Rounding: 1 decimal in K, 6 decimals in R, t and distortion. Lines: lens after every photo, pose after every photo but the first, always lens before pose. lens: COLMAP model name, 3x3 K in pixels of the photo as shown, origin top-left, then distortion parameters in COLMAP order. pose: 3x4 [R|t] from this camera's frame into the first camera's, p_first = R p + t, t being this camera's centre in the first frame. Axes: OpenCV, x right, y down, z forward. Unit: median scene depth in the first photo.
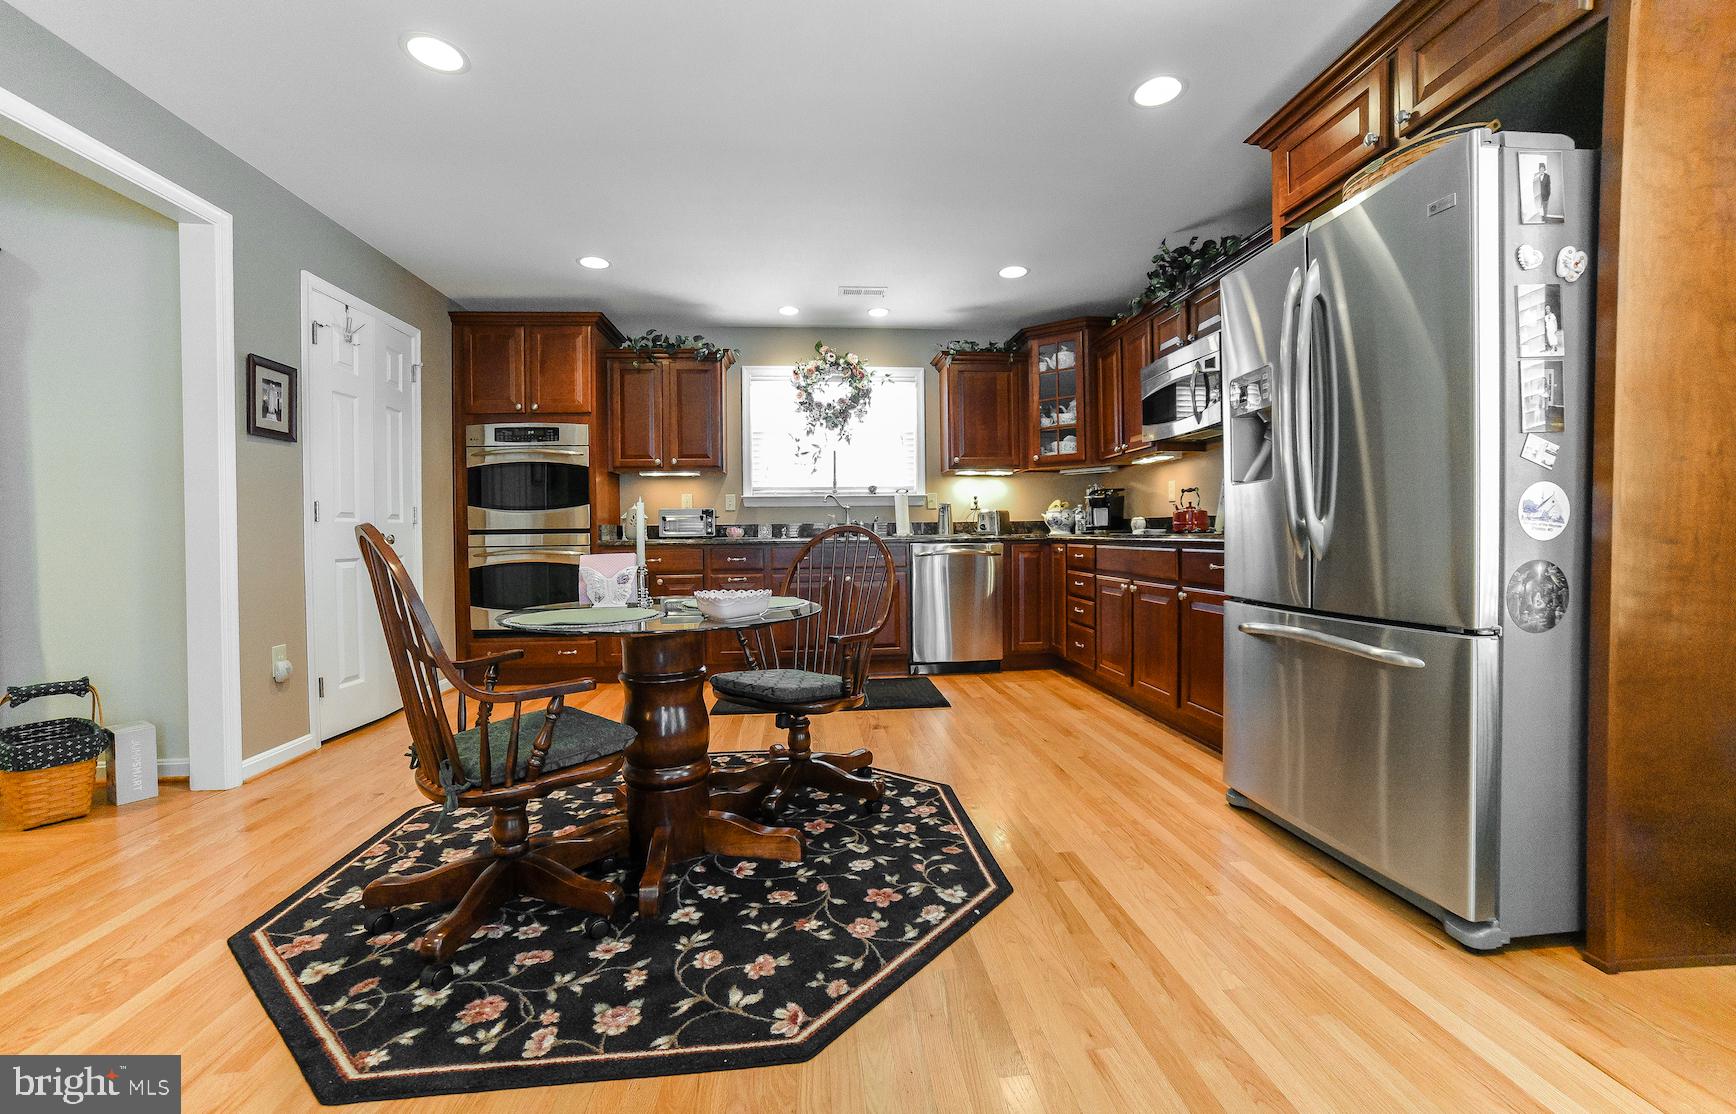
lens RADIAL K [[706.5, 0, 868.5], [0, 706.5, 550.0], [0, 0, 1]] dist [-0.085187, 0.035988]
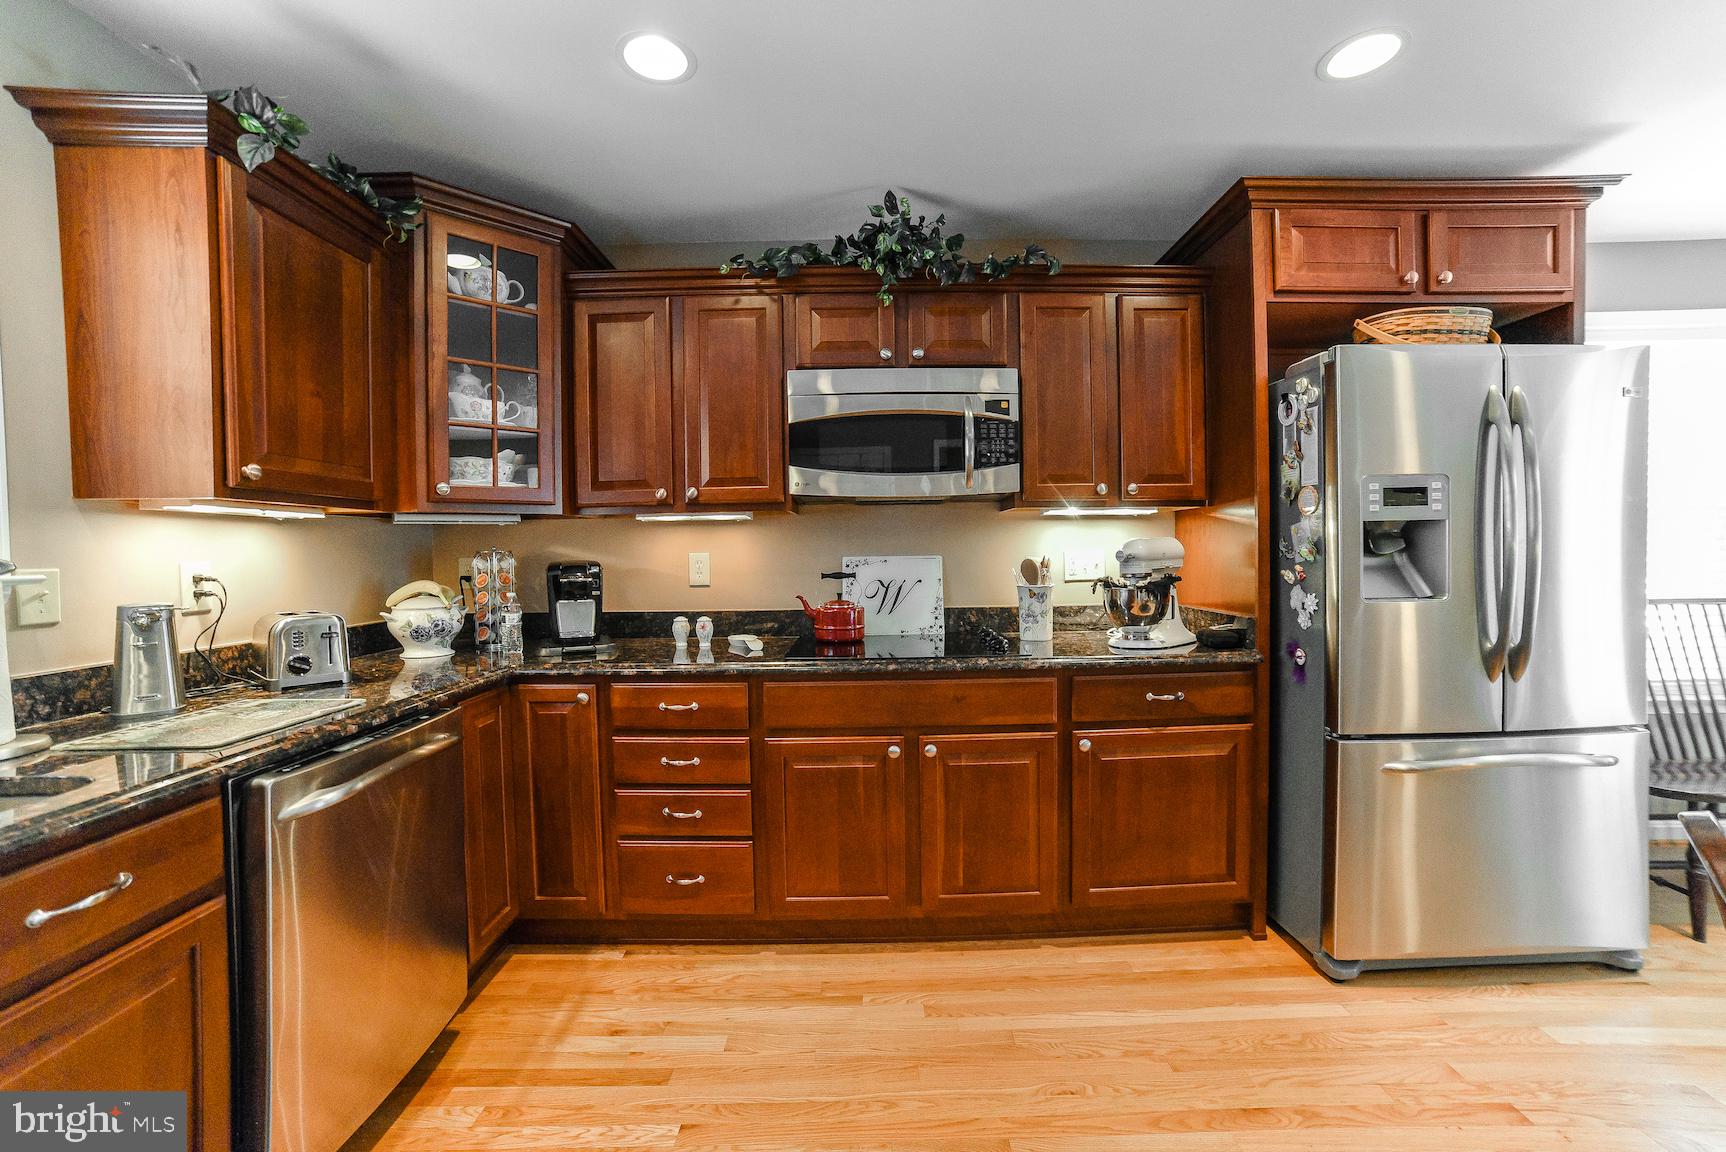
lens RADIAL K [[727.0, 0, 863.0], [0, 727.0, 576.0], [0, 0, 1]] dist [-0.089682, 0.035276]
pose [[0.090665, -0.018623, 0.995707, -0.395367], [0.037078, 0.999195, 0.015312, -0.174832], [-0.995191, 0.035531, 0.091283, 1.654987]]
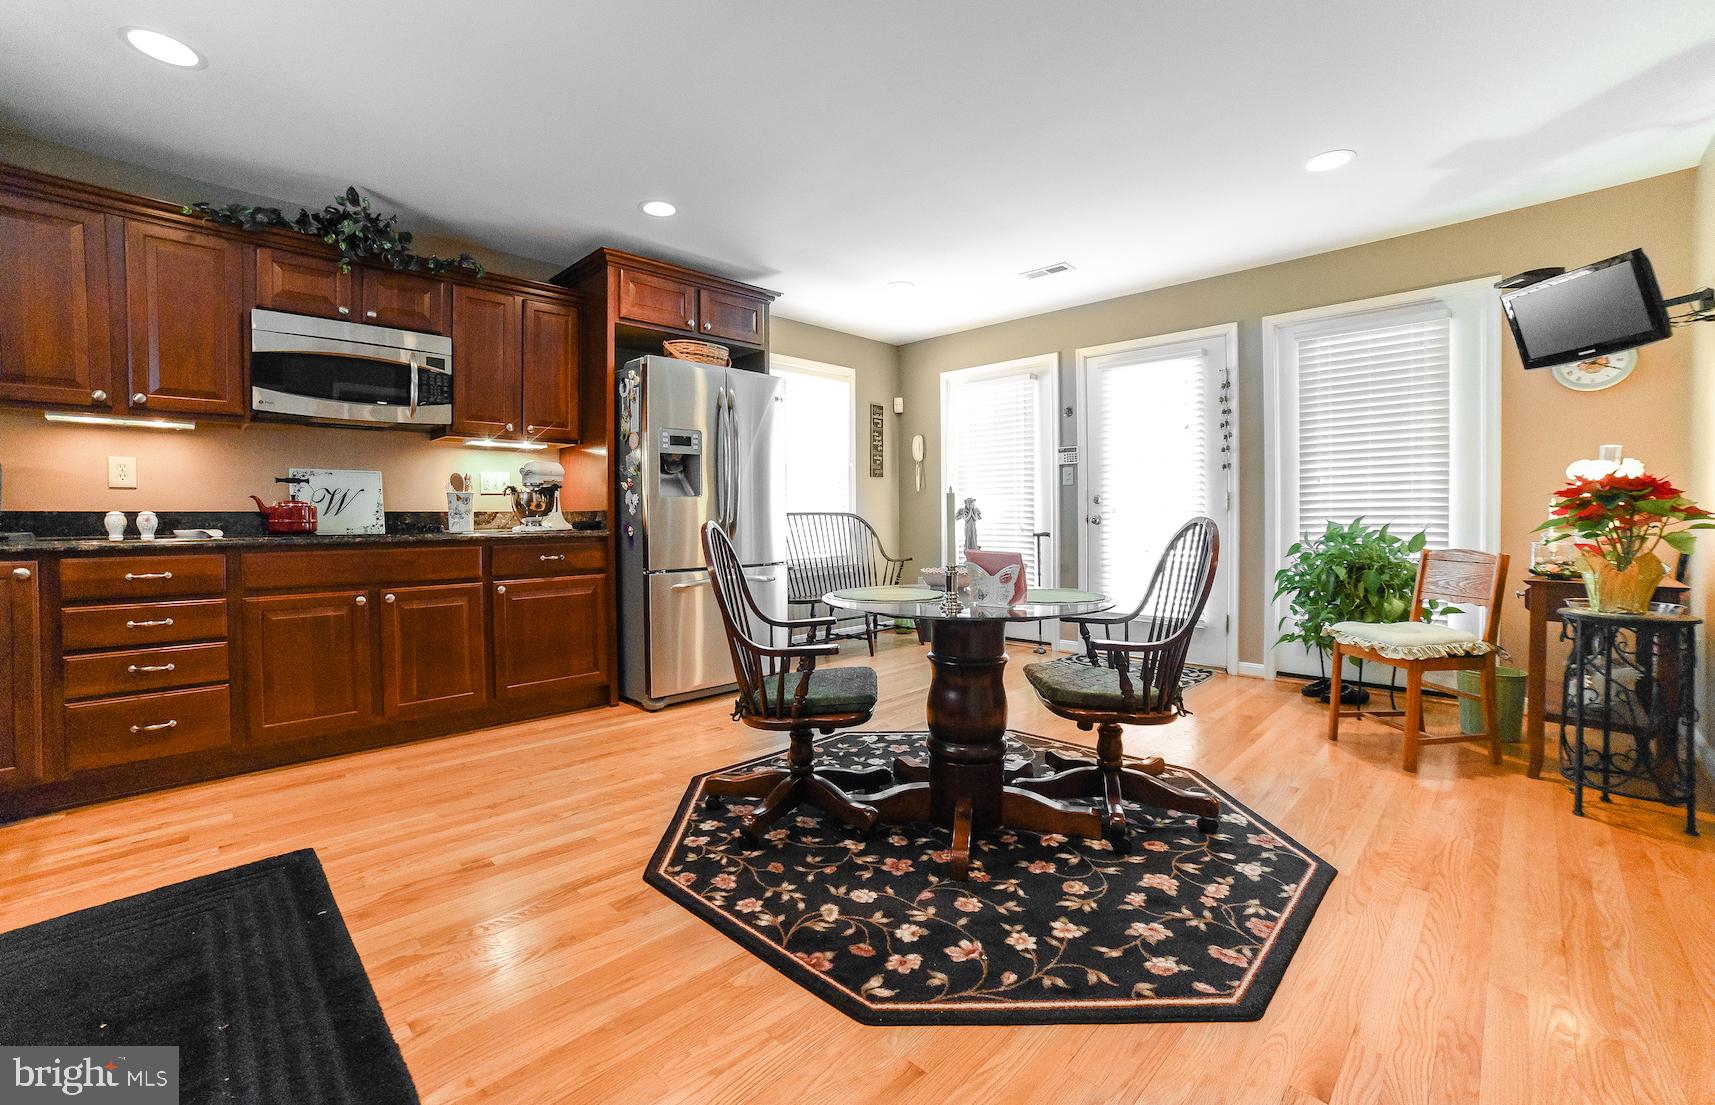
lens RADIAL K [[717.2, 0, 836.0], [0, 717.2, 527.4], [0, 0, 1]] dist [-0.091342, 0.040404]
pose [[-0.627532, 0.002411, 0.778587, -1.019382], [0.030606, 0.999299, 0.021574, -0.052788], [-0.777989, 0.037367, -0.627165, 1.834797]]
